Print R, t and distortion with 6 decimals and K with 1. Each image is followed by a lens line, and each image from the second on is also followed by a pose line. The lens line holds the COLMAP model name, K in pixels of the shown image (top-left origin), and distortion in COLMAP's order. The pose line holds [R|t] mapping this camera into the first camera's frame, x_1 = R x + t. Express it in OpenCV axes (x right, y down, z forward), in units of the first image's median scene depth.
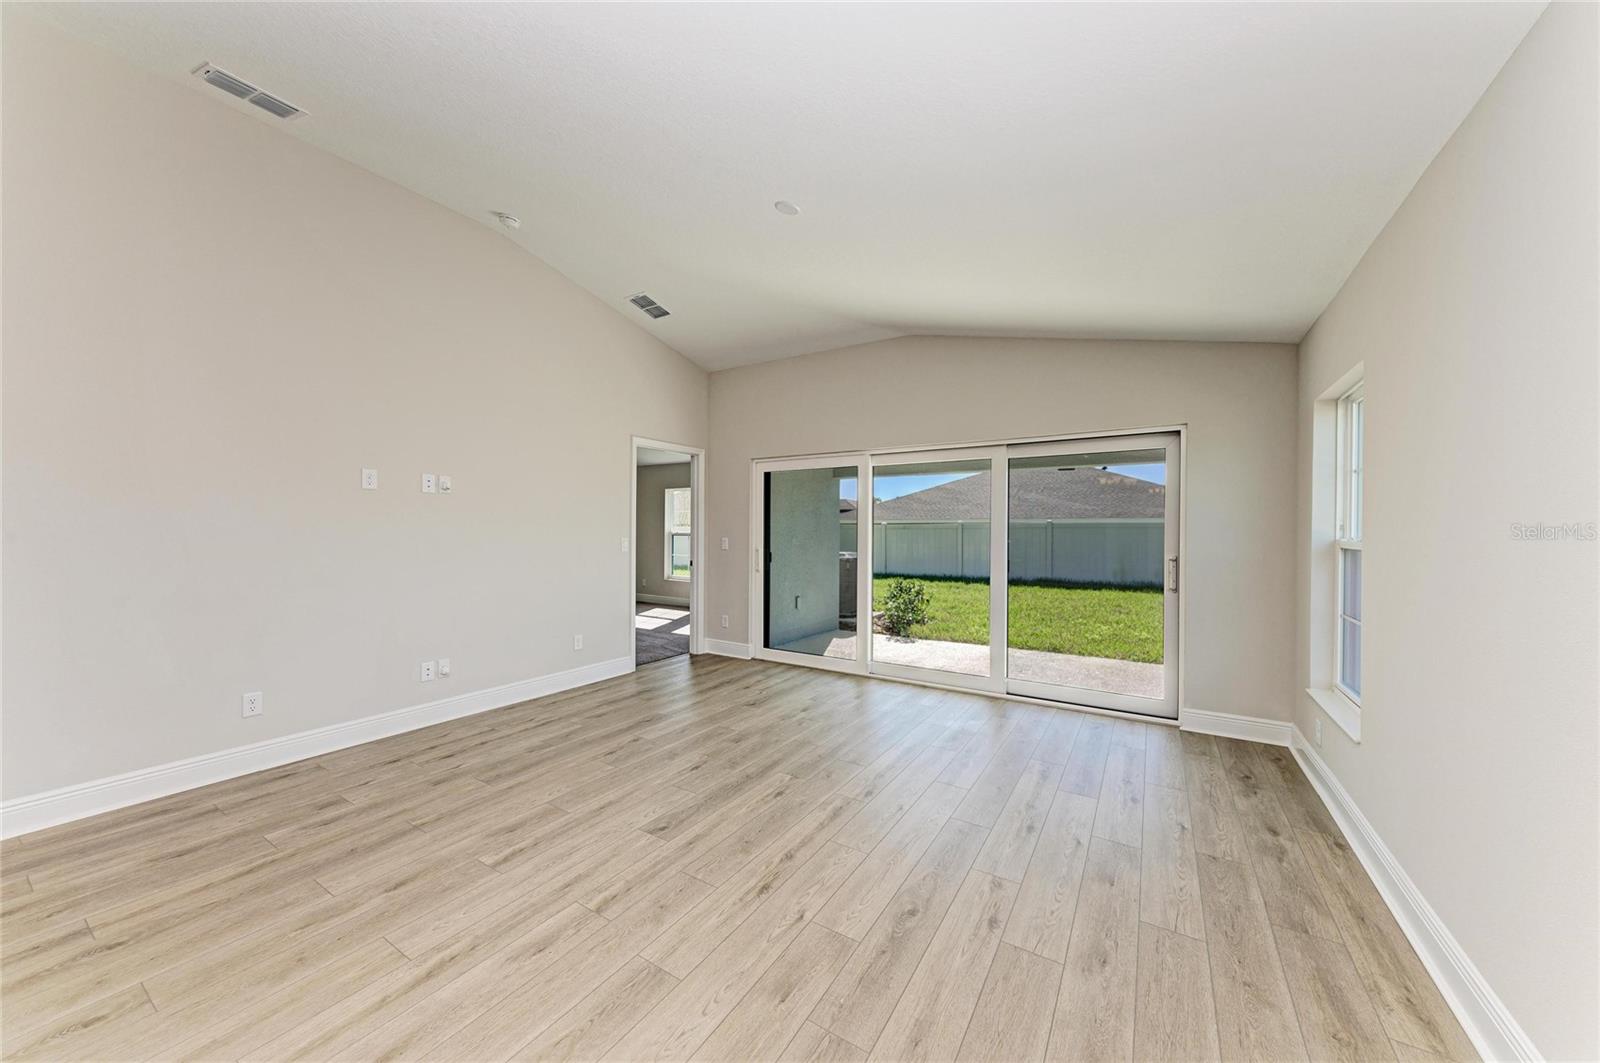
lens RADIAL K [[564.1, 0, 803.0], [0, 564.1, 525.8], [0, 0, 1]] dist [0.007959, -0.000843]
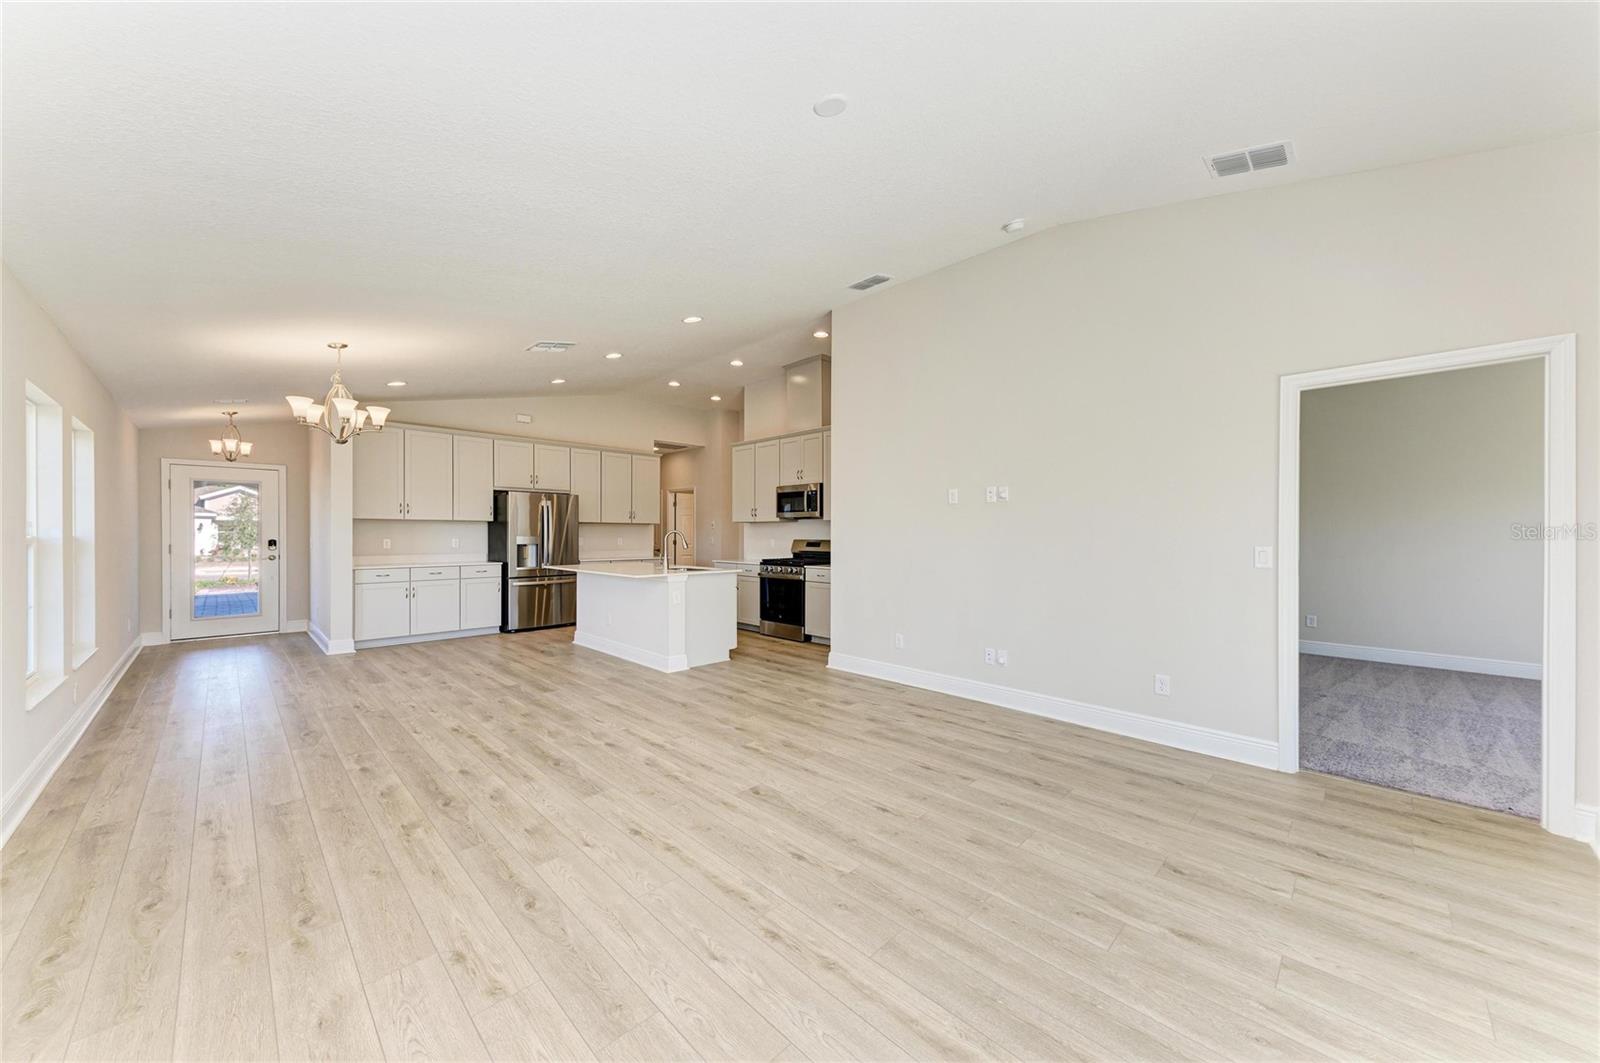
lens RADIAL K [[564.1, 0, 798.4], [0, 564.1, 541.3], [0, 0, 1]] dist [0.007959, -0.000843]
pose [[-0.223943, 0.007558, -0.974573, 0.605341], [0.004201, 0.999968, 0.006790, 0.011424], [0.974593, -0.002574, -0.223967, 0.956076]]
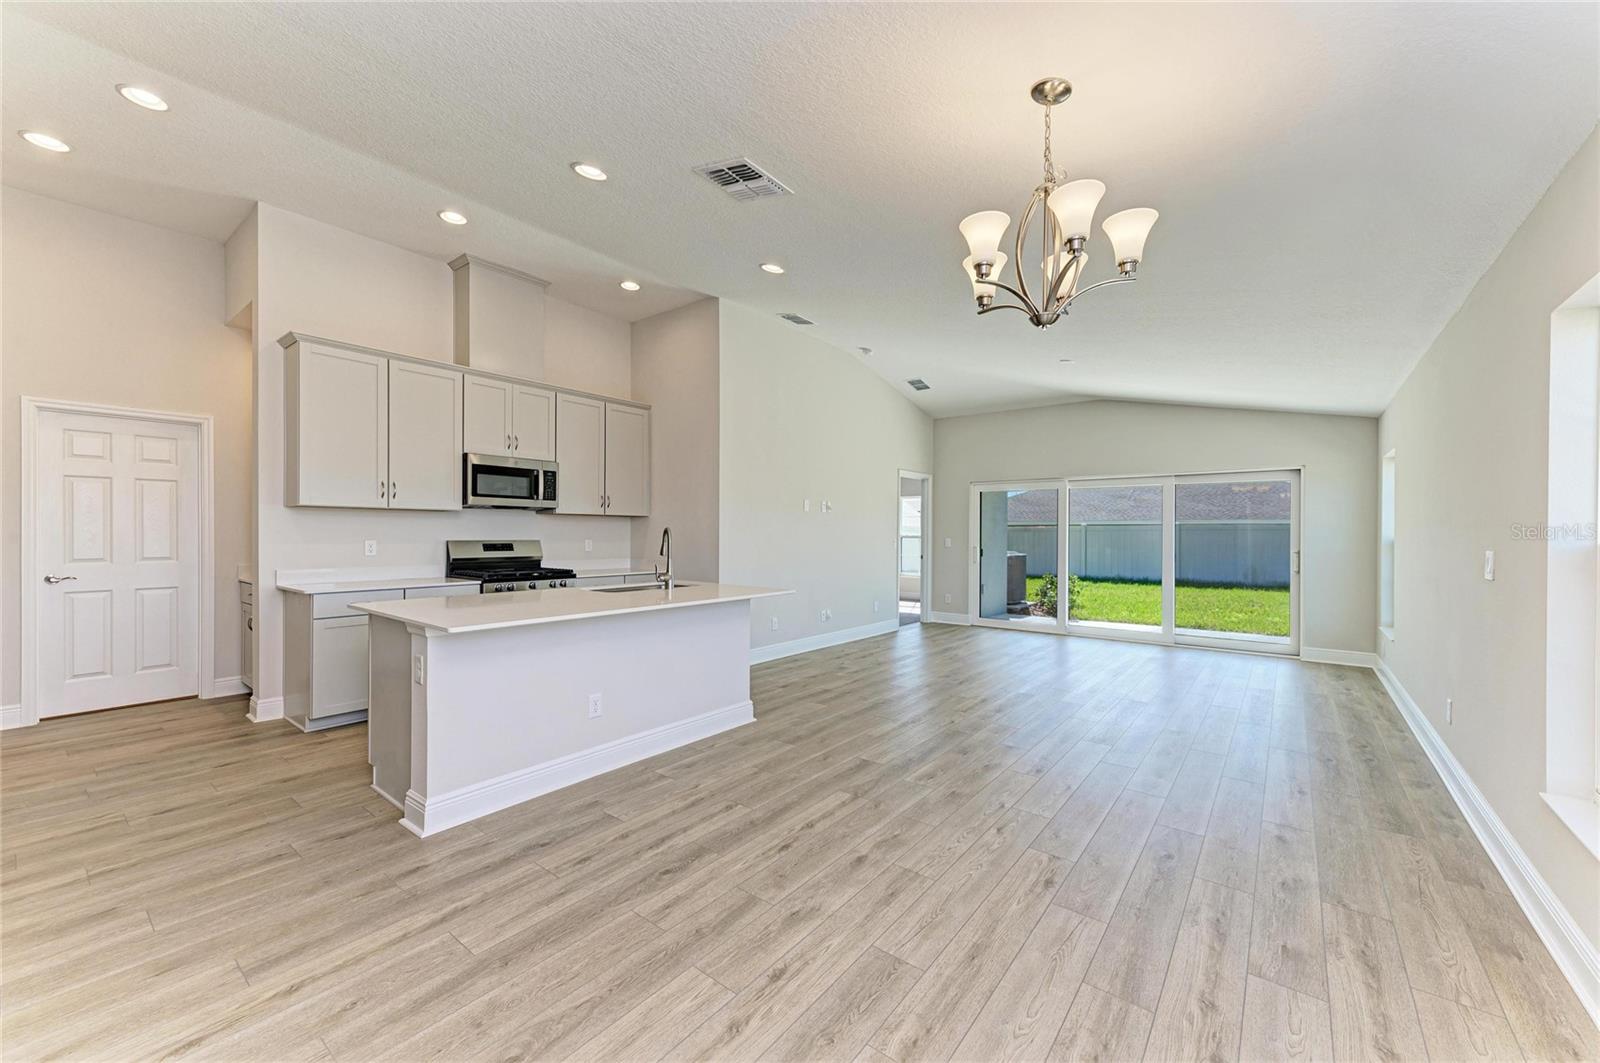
lens RADIAL K [[602.7, 0, 809.2], [0, 602.7, 530.8], [0, 0, 1]] dist [0.012256, 0.000033]
pose [[0.993554, -0.000688, -0.113362, -0.549845], [0.001194, 0.999990, 0.004395, -0.010128], [0.113358, -0.004502, 0.993544, -0.915029]]
